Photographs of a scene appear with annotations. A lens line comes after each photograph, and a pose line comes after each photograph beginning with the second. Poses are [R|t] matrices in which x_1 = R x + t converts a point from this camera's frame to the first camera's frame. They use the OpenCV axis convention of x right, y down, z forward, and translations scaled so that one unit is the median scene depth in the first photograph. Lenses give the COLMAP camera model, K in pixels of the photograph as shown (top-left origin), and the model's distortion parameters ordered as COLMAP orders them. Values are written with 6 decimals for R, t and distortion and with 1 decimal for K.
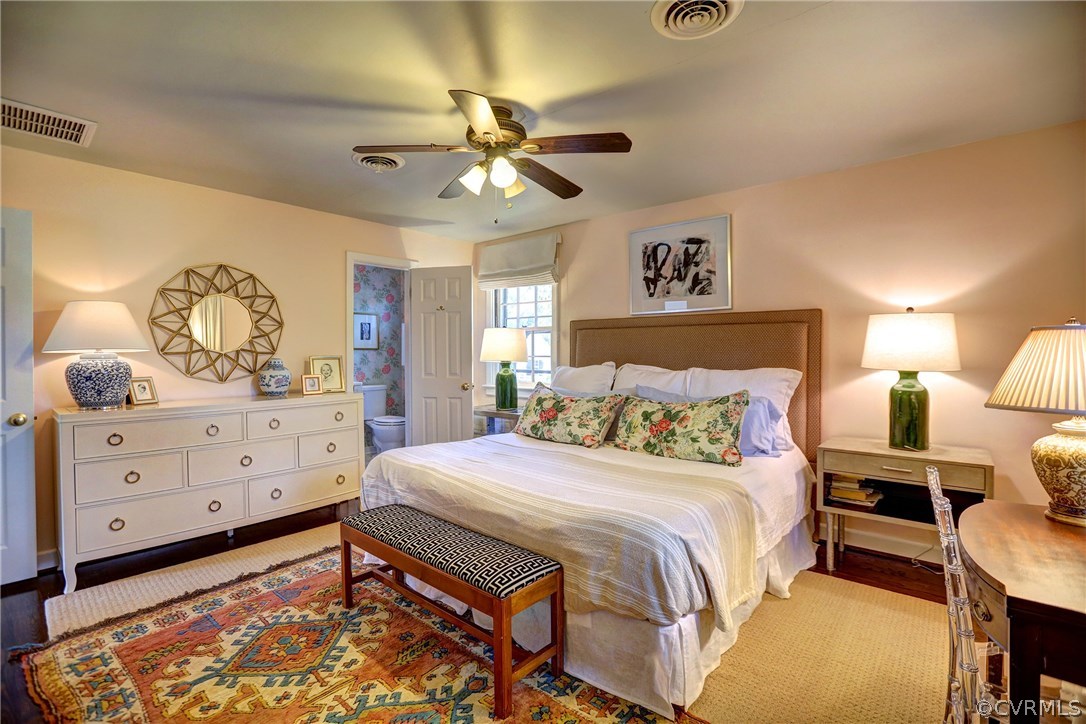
lens RADIAL K [[493.8, 0, 541.6], [0, 493.8, 358.7], [0, 0, 1]] dist [-0.043726, 0.008656]
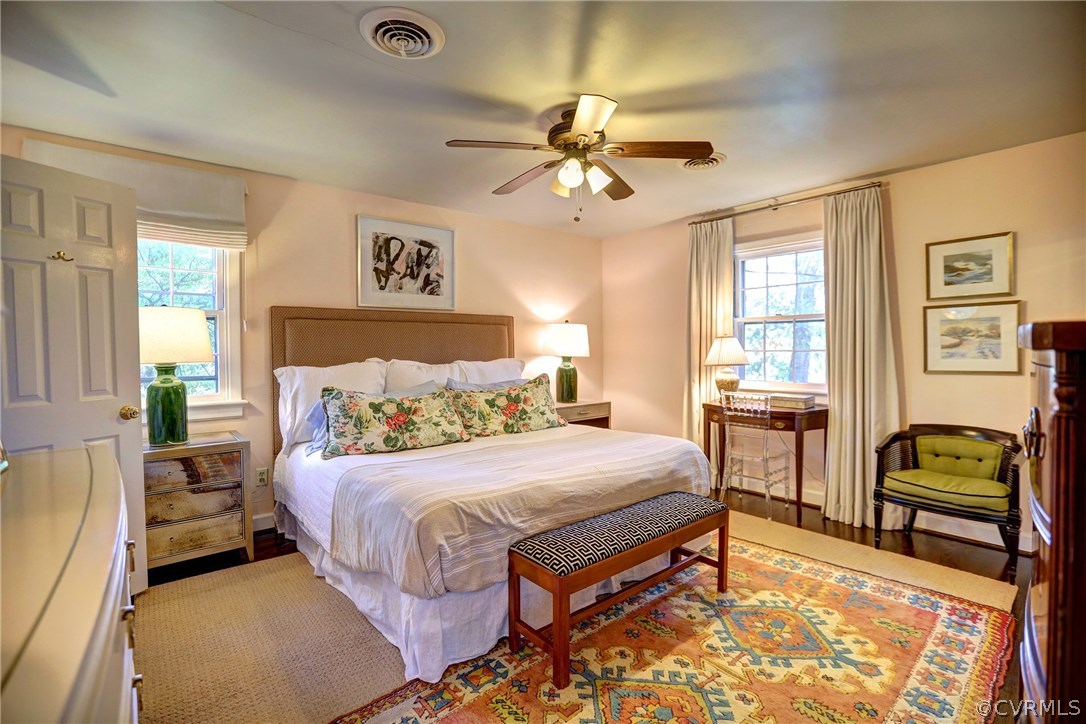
lens RADIAL K [[493.8, 0, 544.9], [0, 493.8, 354.1], [0, 0, 1]] dist [-0.043726, 0.008656]
pose [[0.154873, -0.017021, 0.987788, -0.768752], [0.017492, 0.999742, 0.014485, -0.009245], [-0.987779, 0.015035, 0.155131, 0.610466]]
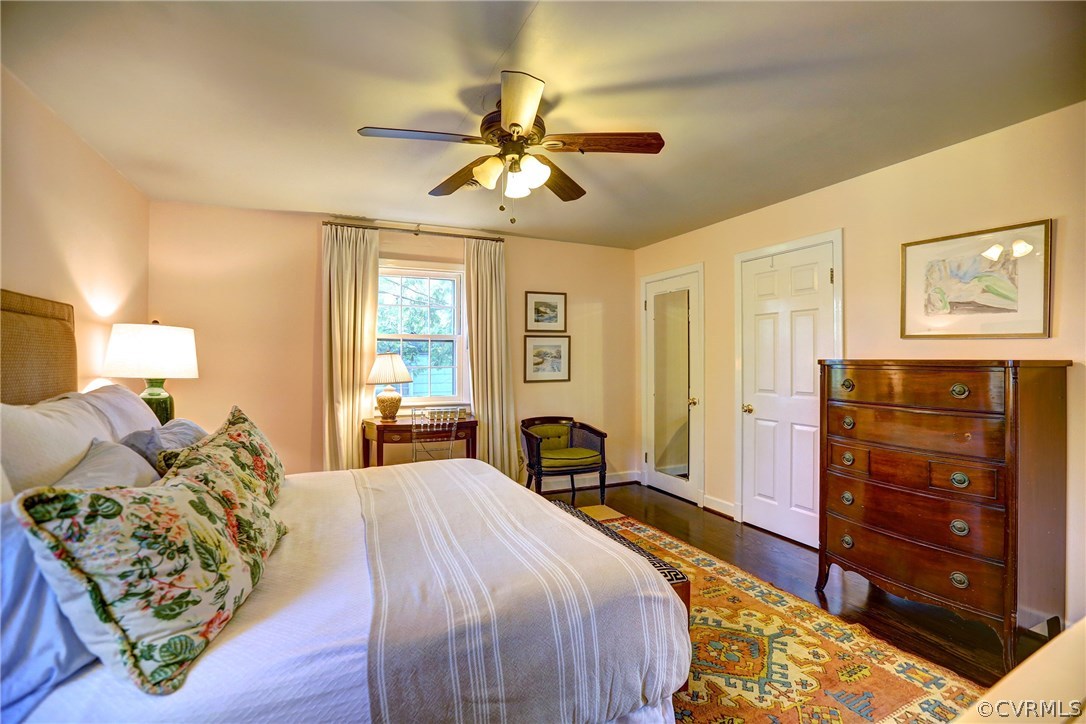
lens RADIAL K [[493.8, 0, 537.9], [0, 493.8, 361.6], [0, 0, 1]] dist [-0.043726, 0.008656]
pose [[-0.902572, -0.001060, 0.430538, -0.356140], [0.004381, 0.999923, 0.011646, -0.018742], [-0.430517, 0.012397, -0.902497, 1.218883]]
